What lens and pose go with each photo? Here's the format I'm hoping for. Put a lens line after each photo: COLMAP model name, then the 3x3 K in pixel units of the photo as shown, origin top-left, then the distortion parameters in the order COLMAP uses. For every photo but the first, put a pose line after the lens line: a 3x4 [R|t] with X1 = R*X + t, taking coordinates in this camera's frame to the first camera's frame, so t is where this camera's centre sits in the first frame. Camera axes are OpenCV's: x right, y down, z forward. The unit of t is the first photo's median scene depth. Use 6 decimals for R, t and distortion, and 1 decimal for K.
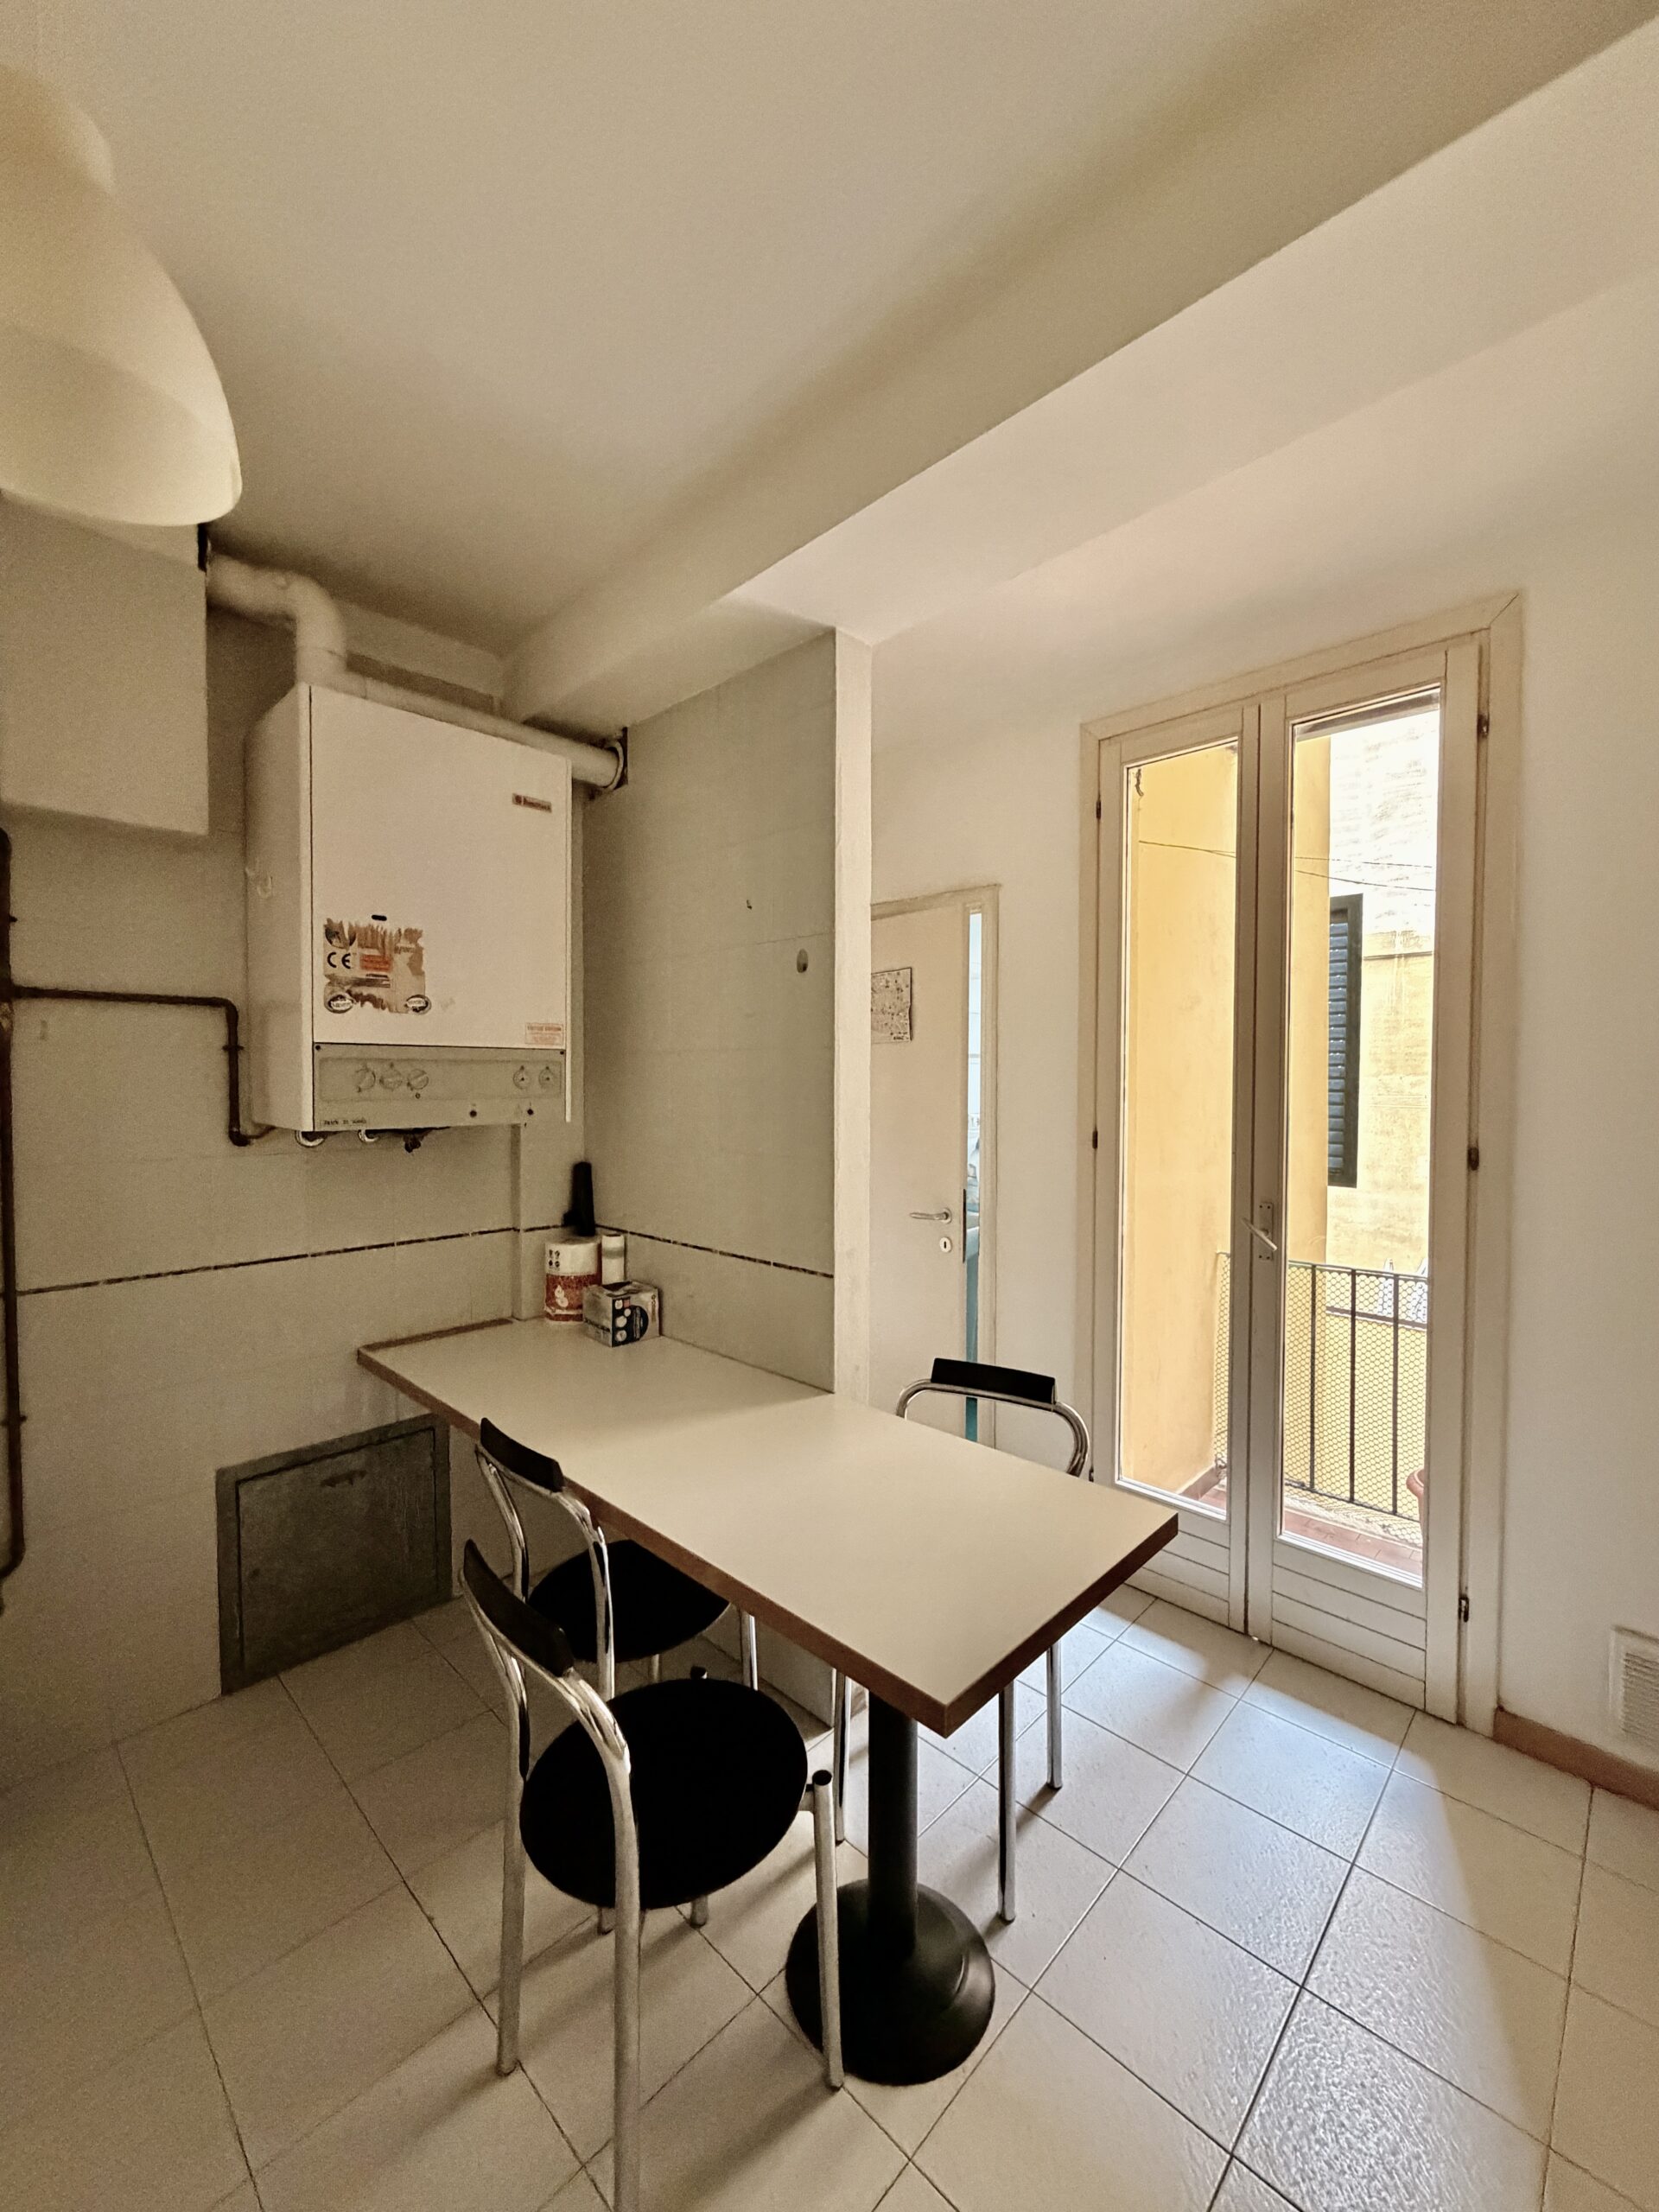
lens RADIAL K [[887.4, 0, 828.4], [0, 887.4, 1098.5], [0, 0, 1]] dist [-0.000657, 0.000122]
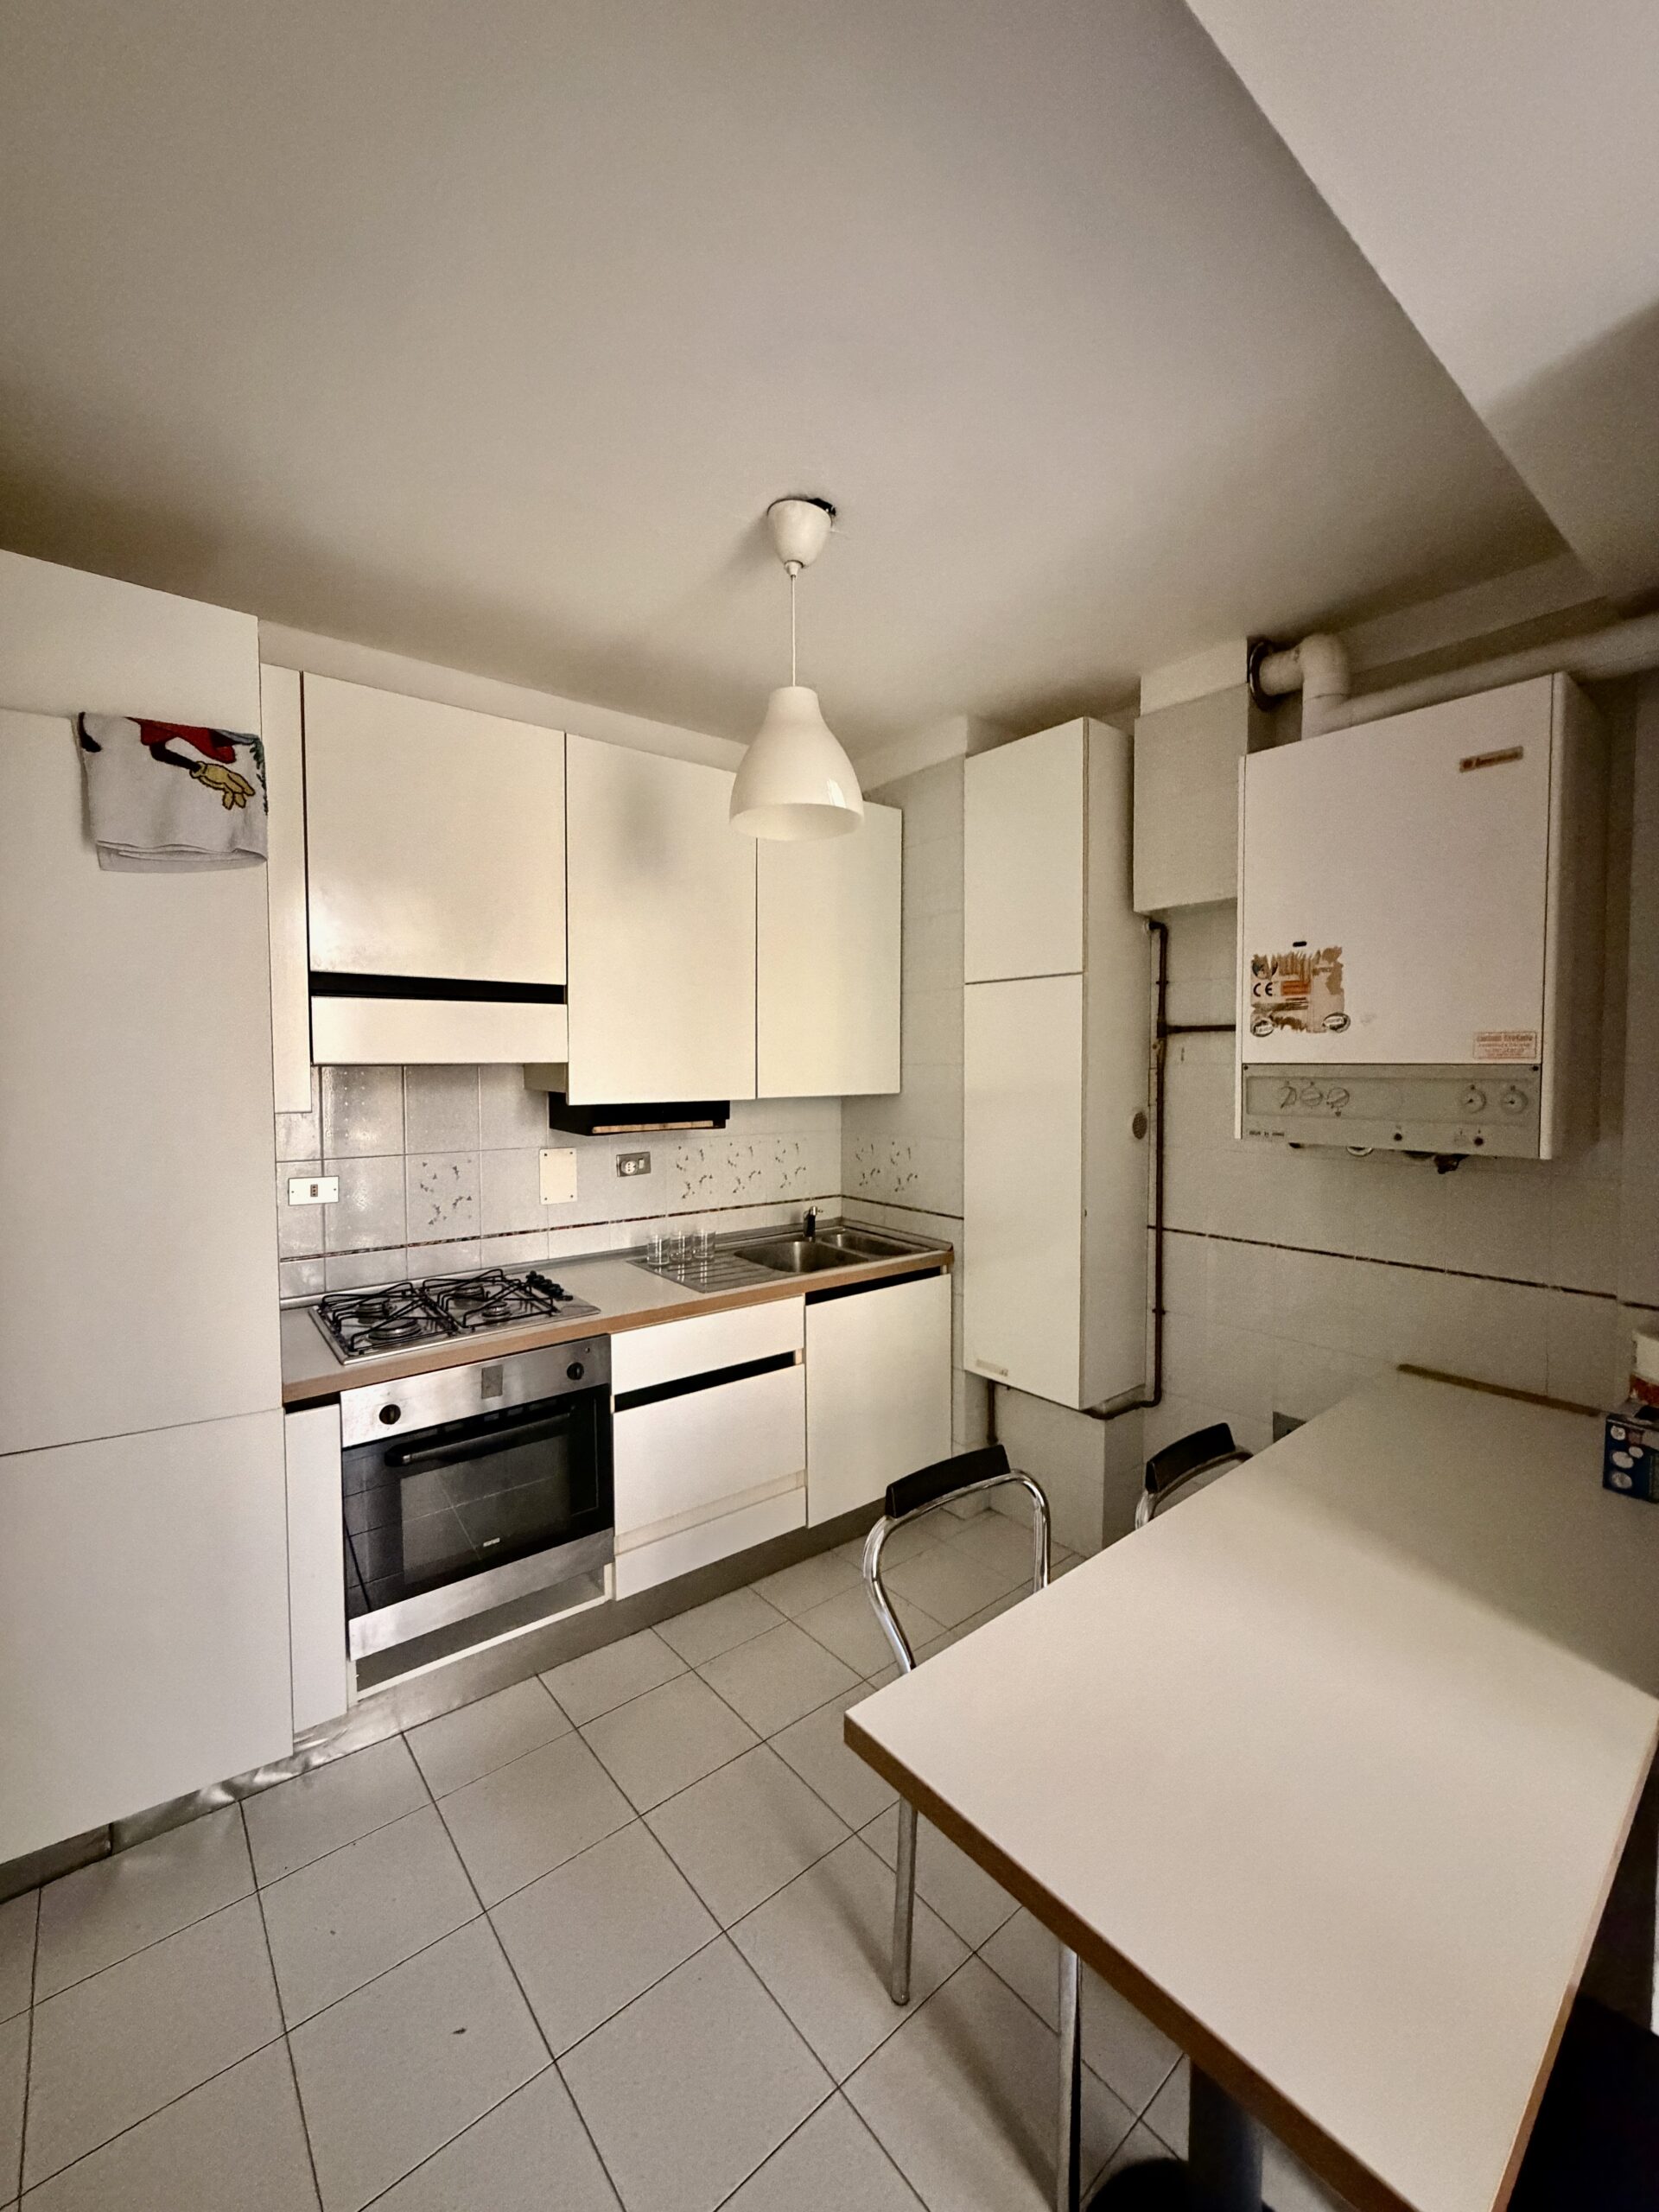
lens RADIAL K [[878.5, 0, 826.5], [0, 878.5, 1099.8], [0, 0, 1]] dist [-0.000834, 0.000514]
pose [[-0.105296, 0.041621, -0.993570, 0.596468], [-0.020511, 0.998820, 0.044014, -0.052272], [0.994229, 0.025014, -0.104318, 0.548900]]
